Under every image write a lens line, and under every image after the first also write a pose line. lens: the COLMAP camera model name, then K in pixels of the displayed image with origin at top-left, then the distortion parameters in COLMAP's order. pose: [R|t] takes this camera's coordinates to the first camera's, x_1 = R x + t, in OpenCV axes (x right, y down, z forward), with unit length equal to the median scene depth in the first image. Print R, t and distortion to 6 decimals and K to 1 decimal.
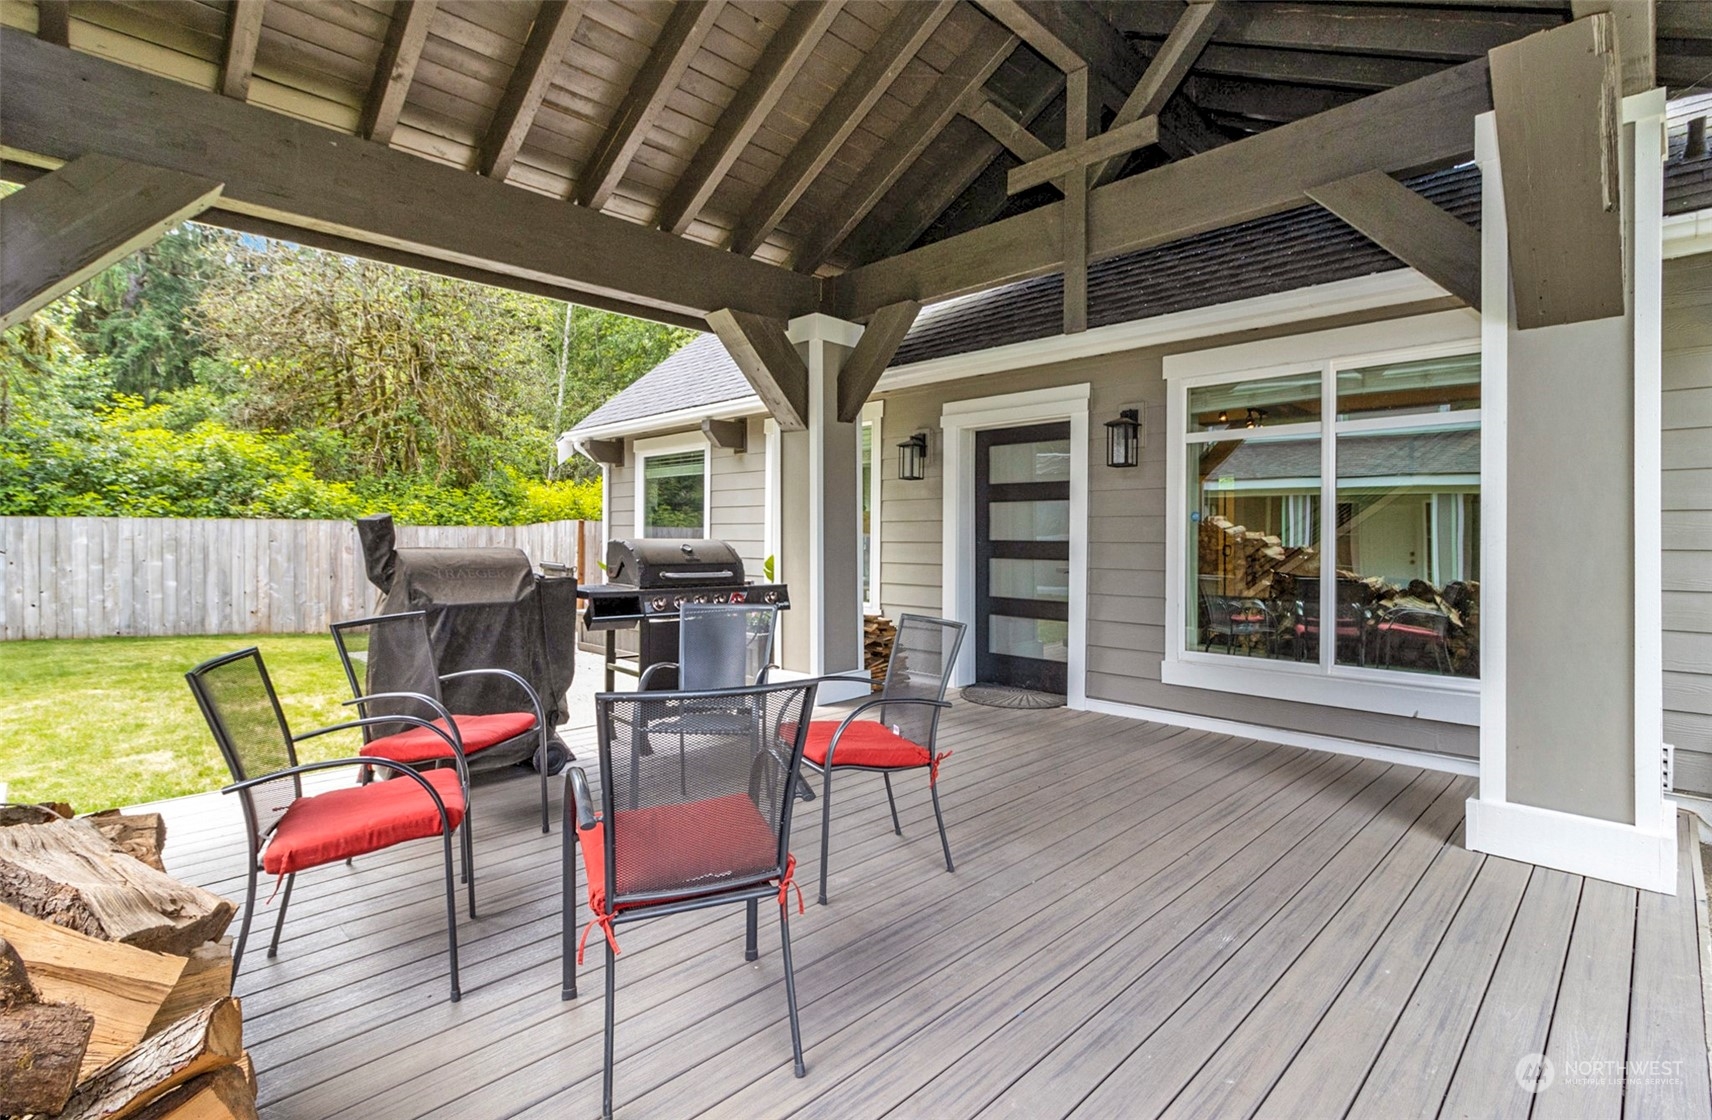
lens RADIAL K [[807.5, 0, 888.9], [0, 807.5, 532.0], [0, 0, 1]] dist [0.028062, 0.000174]
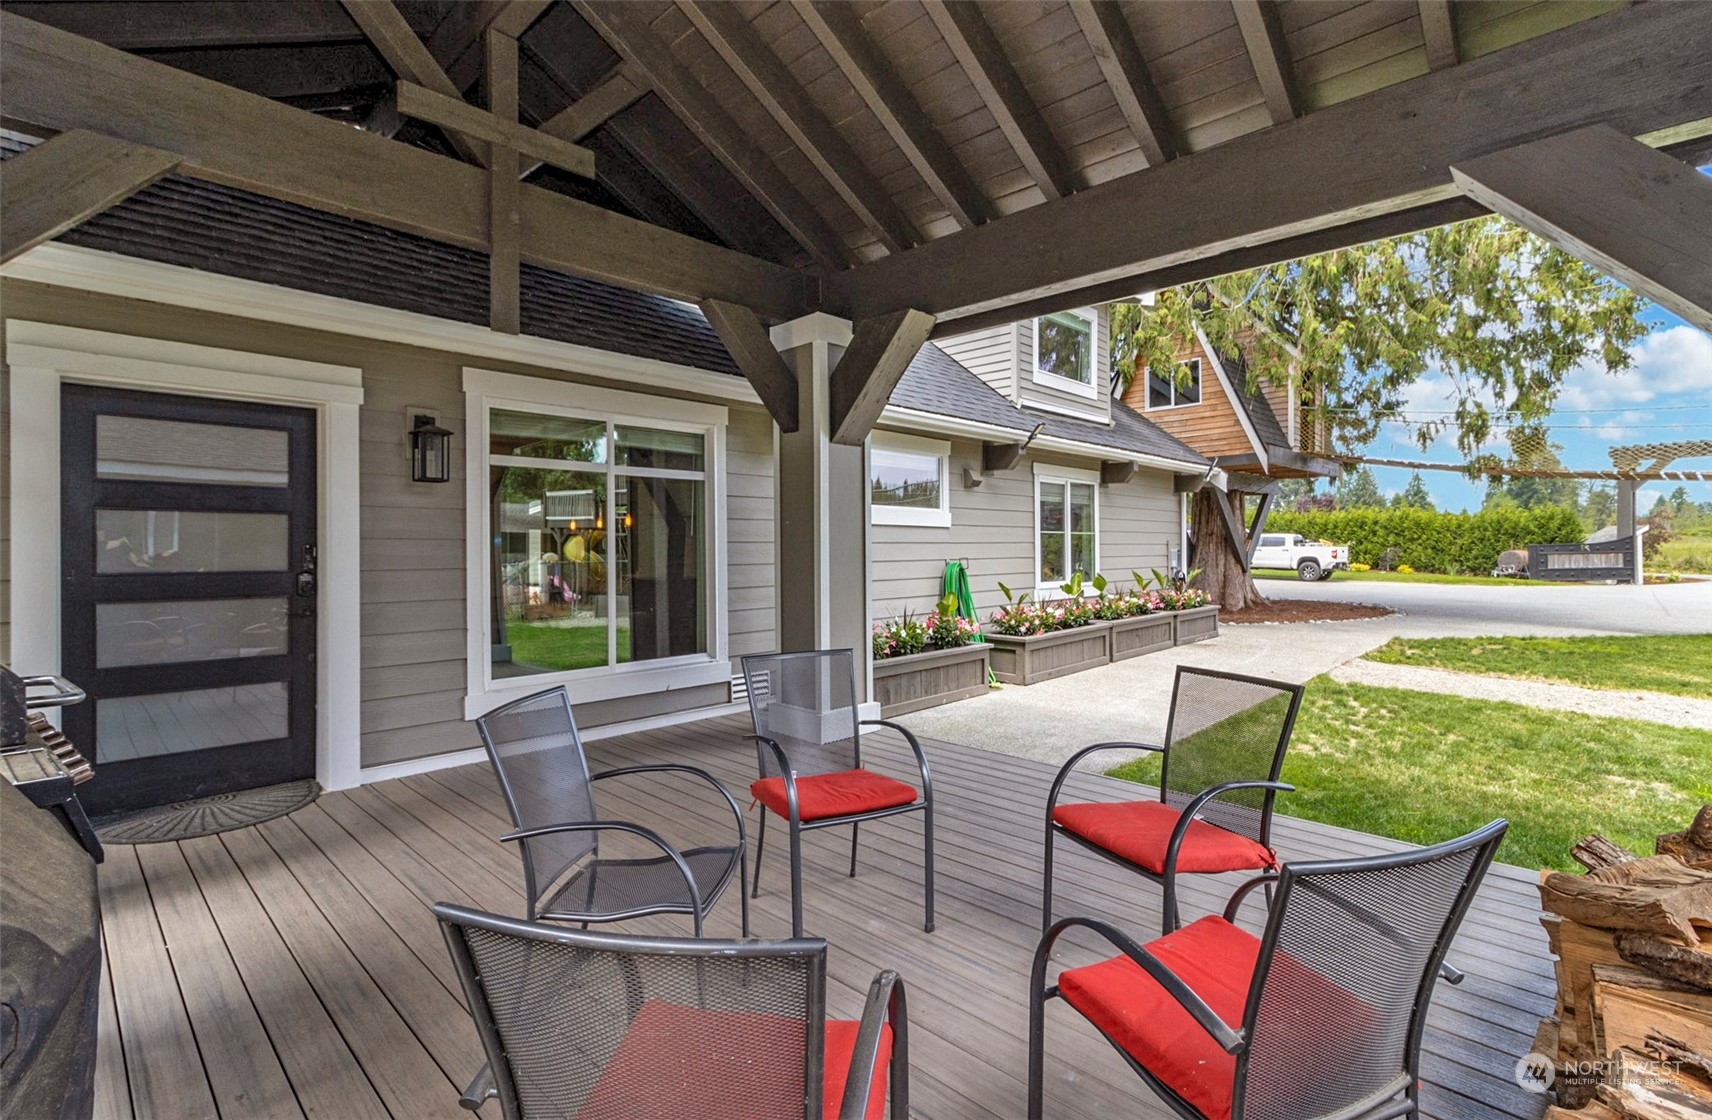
lens RADIAL K [[786.1, 0, 877.2], [0, 786.1, 553.8], [0, 0, 1]] dist [0.016246, -0.000033]
pose [[-0.001279, -0.001281, 0.999998, -0.477674], [0.007542, 0.999971, 0.001290, -0.001041], [-0.999971, 0.007543, -0.001269, 0.450105]]
